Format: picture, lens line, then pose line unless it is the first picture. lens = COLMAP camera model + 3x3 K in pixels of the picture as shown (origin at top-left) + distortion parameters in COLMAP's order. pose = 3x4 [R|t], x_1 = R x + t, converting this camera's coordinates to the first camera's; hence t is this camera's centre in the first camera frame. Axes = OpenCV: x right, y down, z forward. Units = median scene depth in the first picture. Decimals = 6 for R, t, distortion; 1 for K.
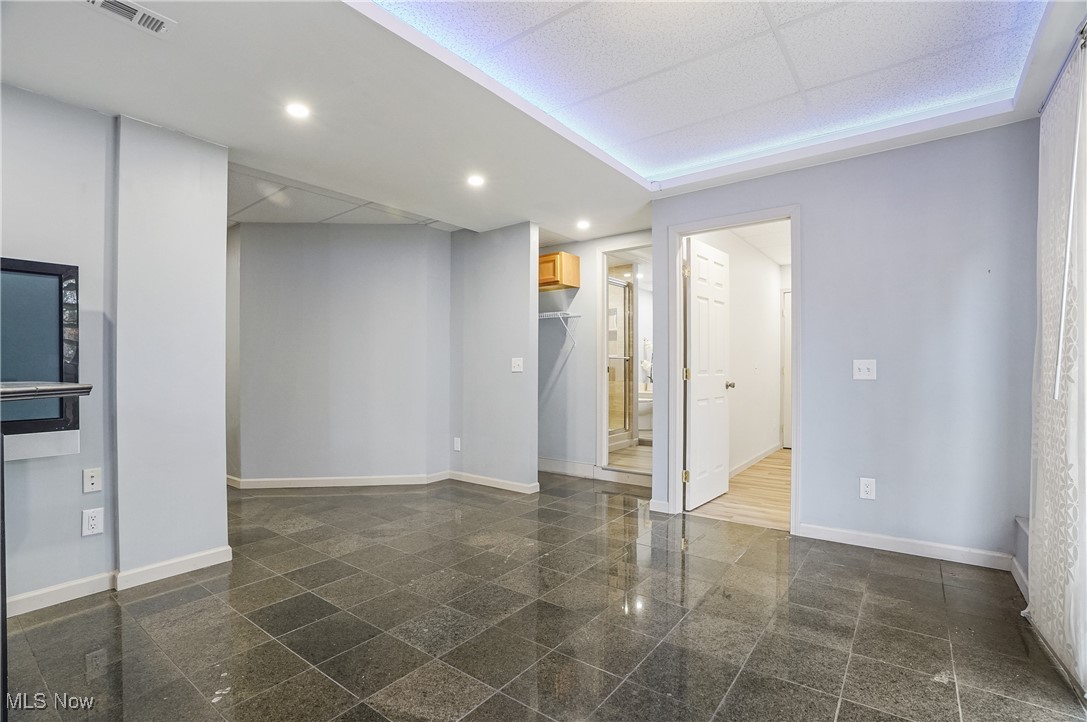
lens RADIAL K [[504.9, 0, 549.7], [0, 504.9, 367.8], [0, 0, 1]] dist [-0.057034, 0.016881]
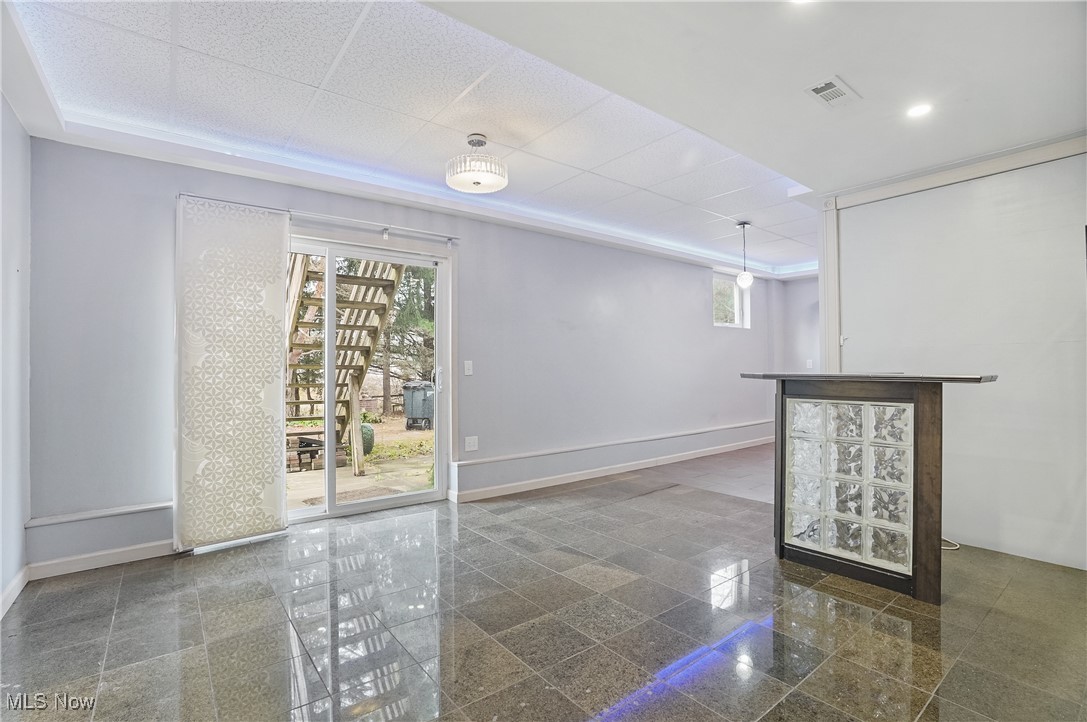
lens RADIAL K [[504.9, 0, 547.4], [0, 504.9, 358.6], [0, 0, 1]] dist [-0.057034, 0.016881]
pose [[-0.966477, 0.003542, 0.256729, -0.361622], [0.003287, 0.999994, -0.001424, -0.014456], [-0.256733, -0.000533, -0.966482, 1.917803]]
